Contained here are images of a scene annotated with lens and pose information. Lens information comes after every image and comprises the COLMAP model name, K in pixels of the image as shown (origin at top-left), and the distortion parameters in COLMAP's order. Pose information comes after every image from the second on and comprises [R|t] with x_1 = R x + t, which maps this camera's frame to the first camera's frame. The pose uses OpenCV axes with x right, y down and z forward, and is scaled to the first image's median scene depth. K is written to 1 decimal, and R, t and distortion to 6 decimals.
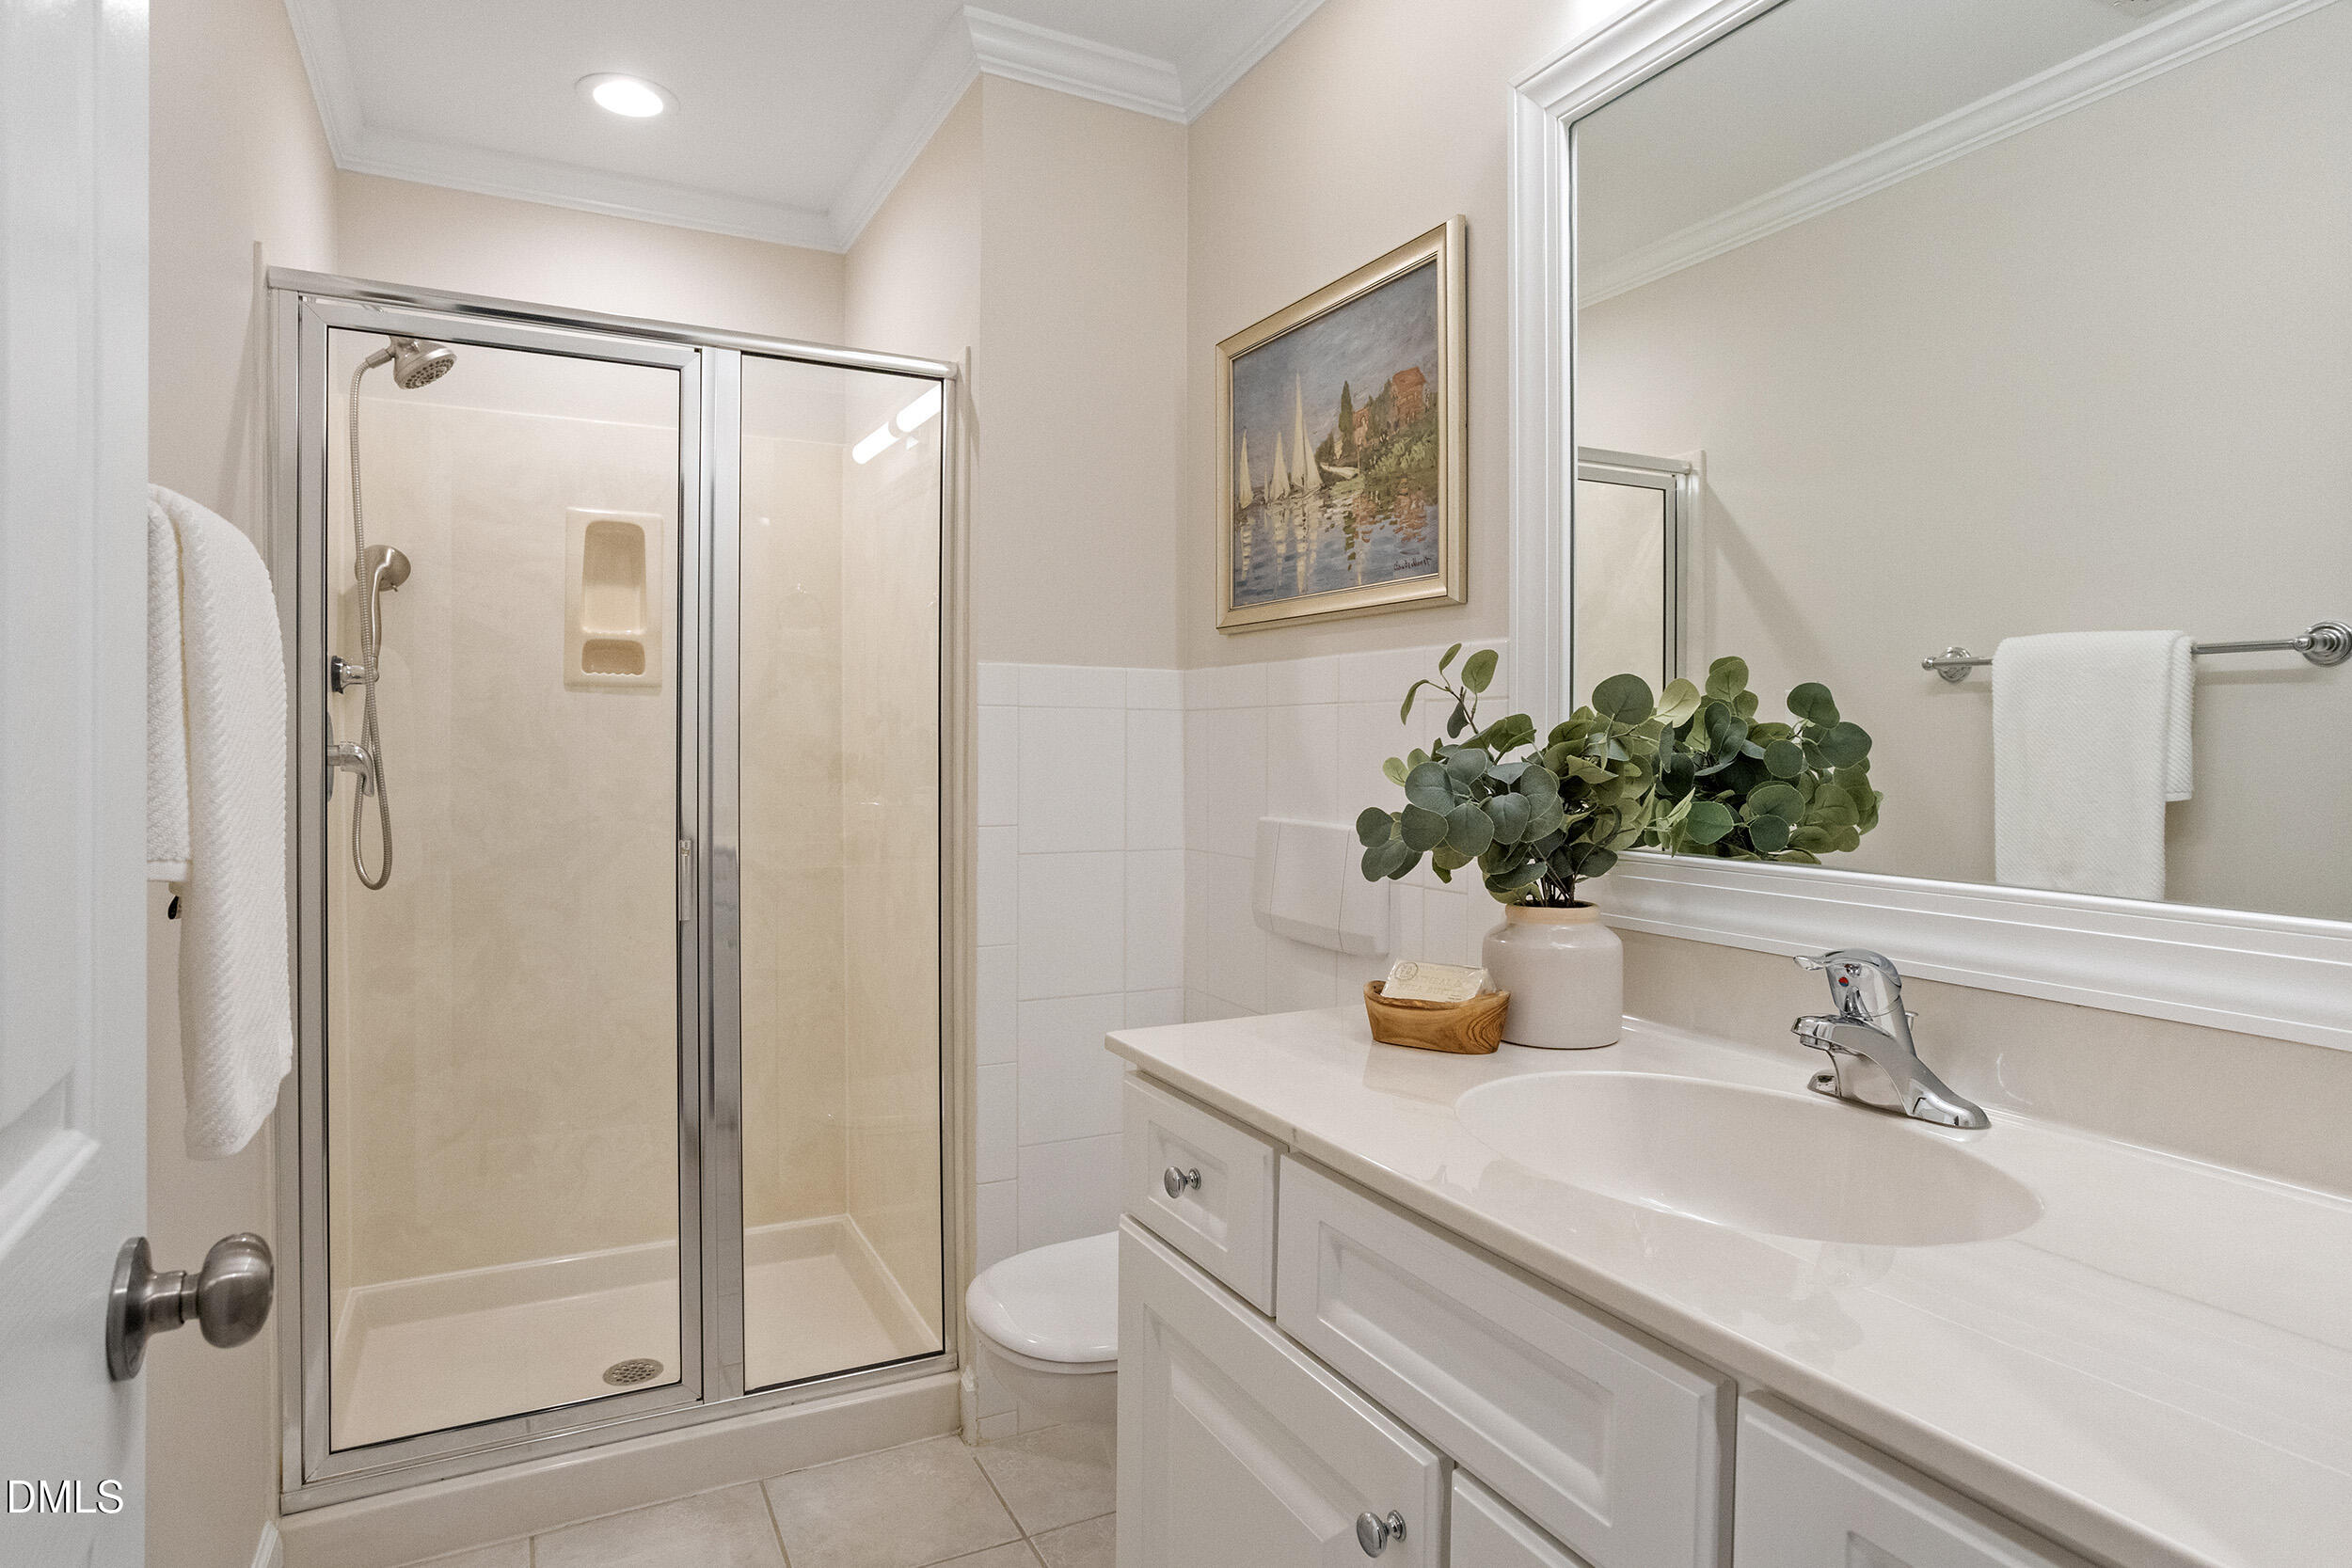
lens RADIAL K [[1282.2, 0, 1168.6], [0, 1282.2, 755.0], [0, 0, 1]] dist [-0.032368, 0.000359]
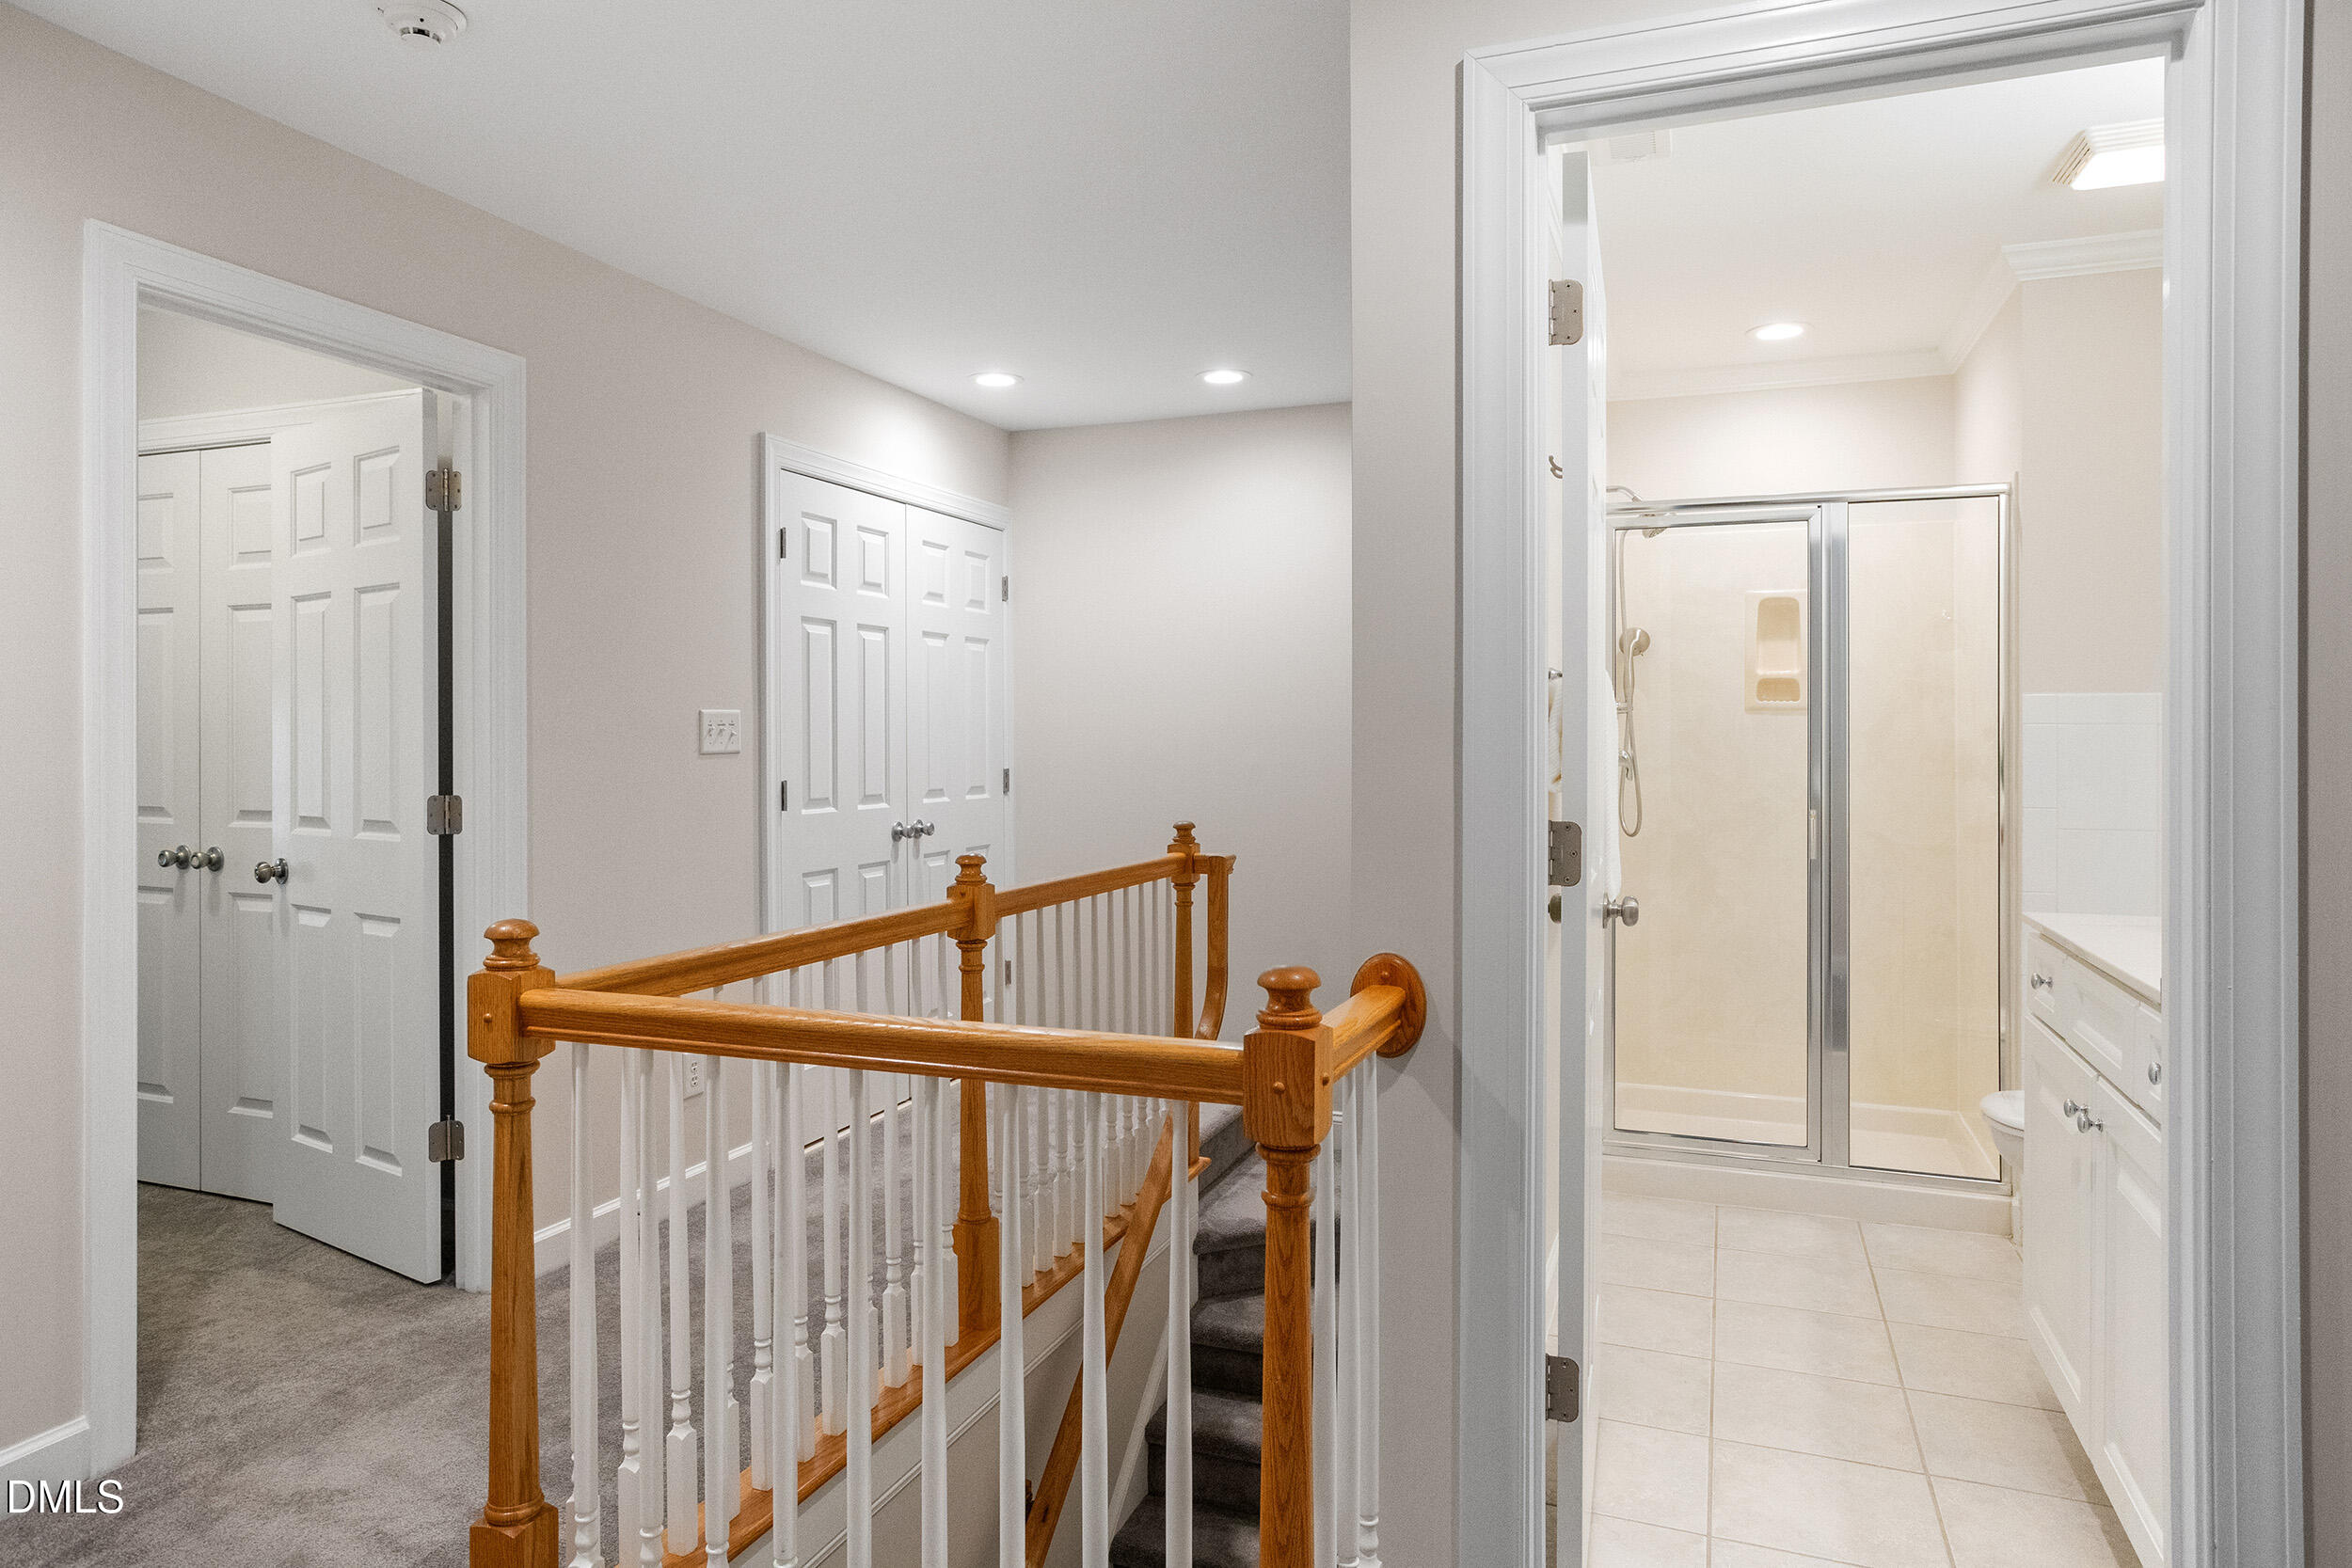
lens RADIAL K [[1421.6, 0, 1173.3], [0, 1421.6, 751.1], [0, 0, 1]] dist [-0.002992, 0.000071]
pose [[0.666545, 0.000620, -0.745464, 0.650758], [-0.001198, 0.999999, -0.000239, -0.009786], [0.745464, 0.001052, 0.666545, -1.239463]]
